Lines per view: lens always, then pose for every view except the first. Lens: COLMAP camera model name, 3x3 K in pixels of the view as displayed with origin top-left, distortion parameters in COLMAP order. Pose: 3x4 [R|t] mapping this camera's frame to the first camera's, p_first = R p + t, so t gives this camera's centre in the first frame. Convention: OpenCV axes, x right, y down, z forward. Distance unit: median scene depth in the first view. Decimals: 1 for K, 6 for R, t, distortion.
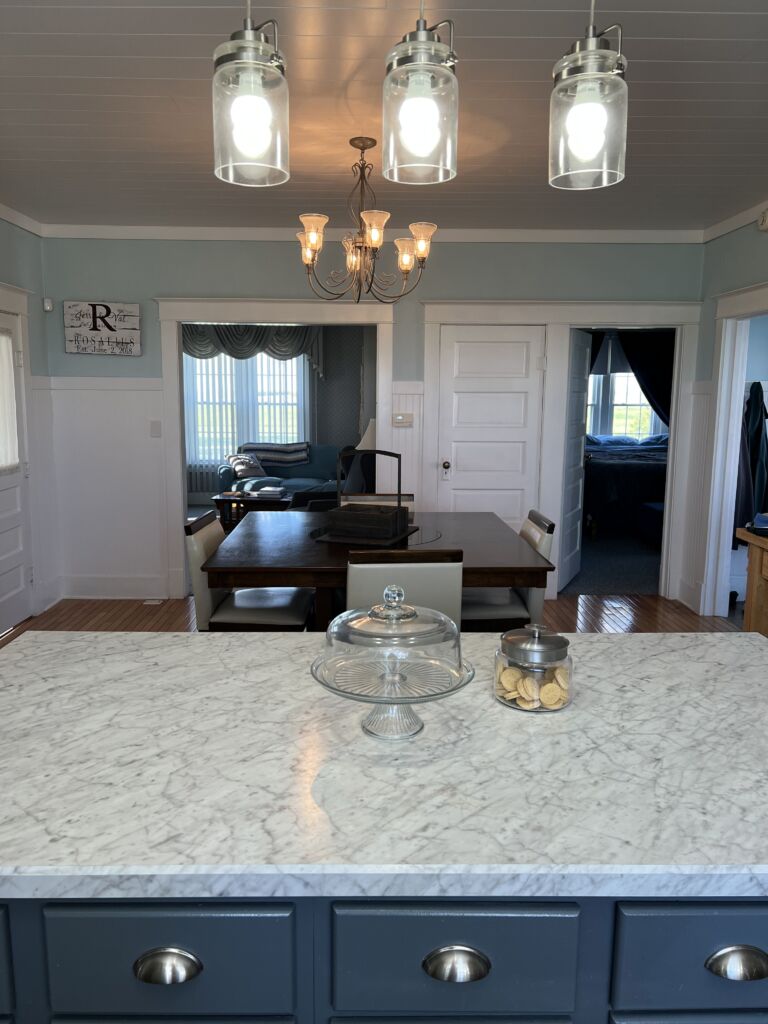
lens RADIAL K [[780.3, 0, 384.9], [0, 780.3, 514.1], [0, 0, 1]] dist [0.014313, -0.024022]
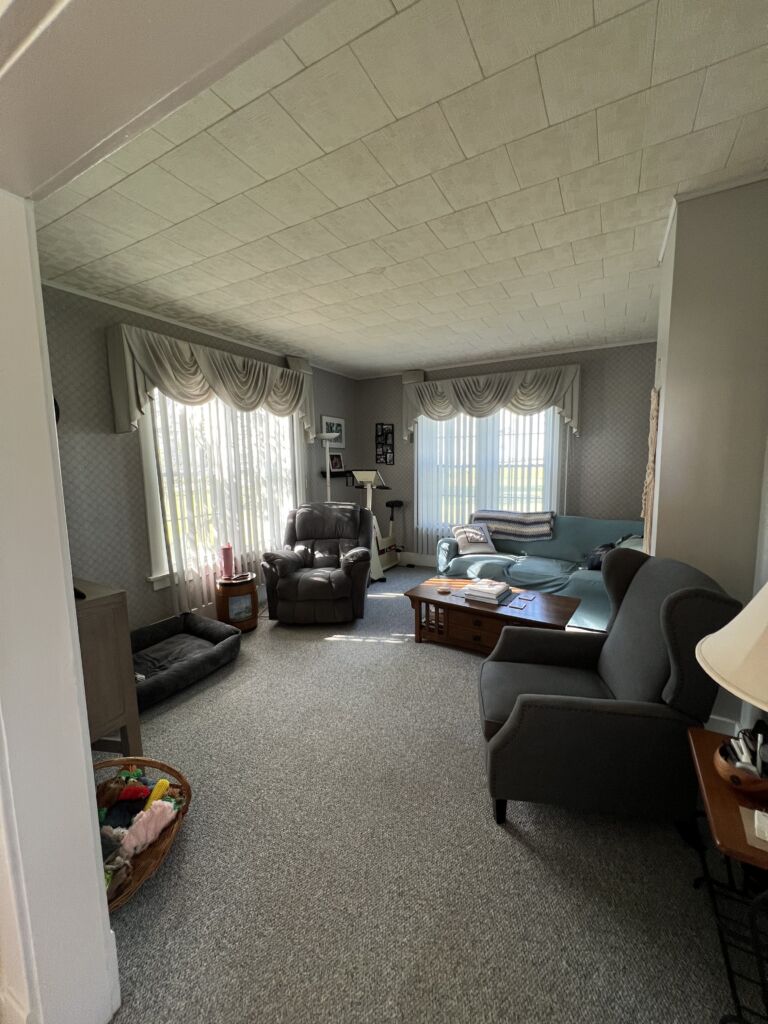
lens RADIAL K [[406.0, 0, 382.2], [0, 406.0, 511.4], [0, 0, 1]] dist [-0.001777, -0.000248]
pose [[0.857038, 0.048081, -0.513004, -0.032796], [-0.050026, 0.998698, 0.010027, -0.087091], [0.512818, 0.017070, 0.858328, 0.531861]]
